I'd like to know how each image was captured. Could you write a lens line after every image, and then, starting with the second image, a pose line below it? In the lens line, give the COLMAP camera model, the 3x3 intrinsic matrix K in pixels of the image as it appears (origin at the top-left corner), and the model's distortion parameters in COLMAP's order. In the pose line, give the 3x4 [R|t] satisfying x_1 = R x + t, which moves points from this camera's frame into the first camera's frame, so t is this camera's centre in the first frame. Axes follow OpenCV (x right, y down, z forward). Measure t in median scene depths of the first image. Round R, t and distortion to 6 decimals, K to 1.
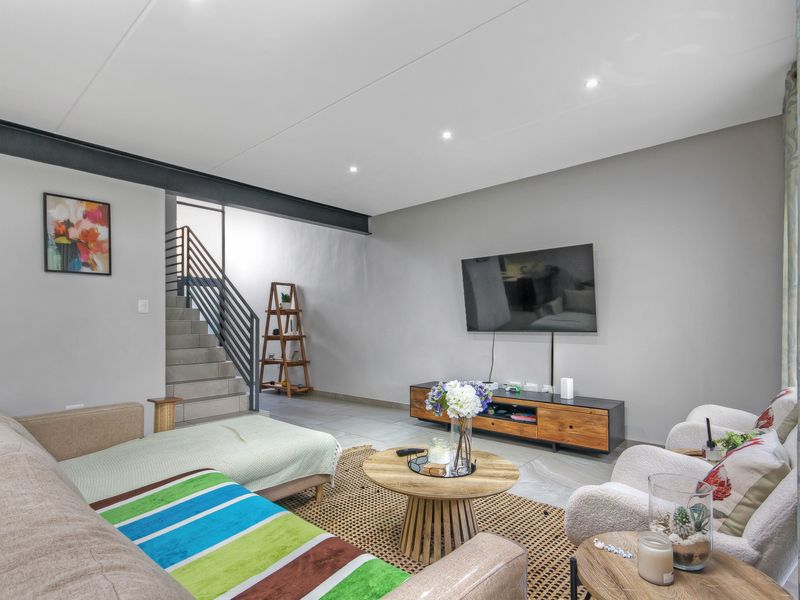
lens RADIAL K [[449.4, 0, 399.6], [0, 449.4, 305.3], [0, 0, 1]] dist [0.004100, 0.000444]
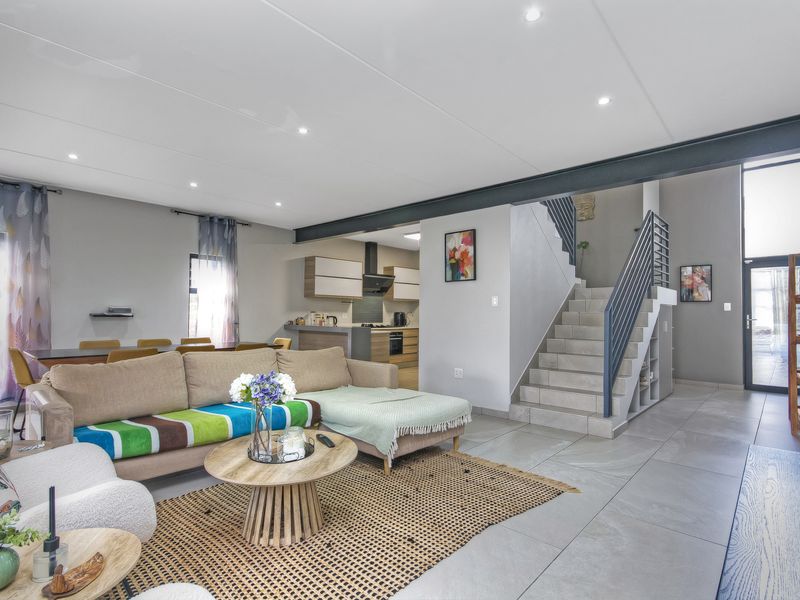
lens RADIAL K [[413.4, 0, 400.7], [0, 413.4, 303.3], [0, 0, 1]] dist [0.000793, 0.000025]
pose [[-0.011130, -0.016995, -0.999794, 0.669885], [0.029104, 0.999426, -0.017312, 0.021137], [0.999514, -0.029290, -0.010629, 0.814766]]
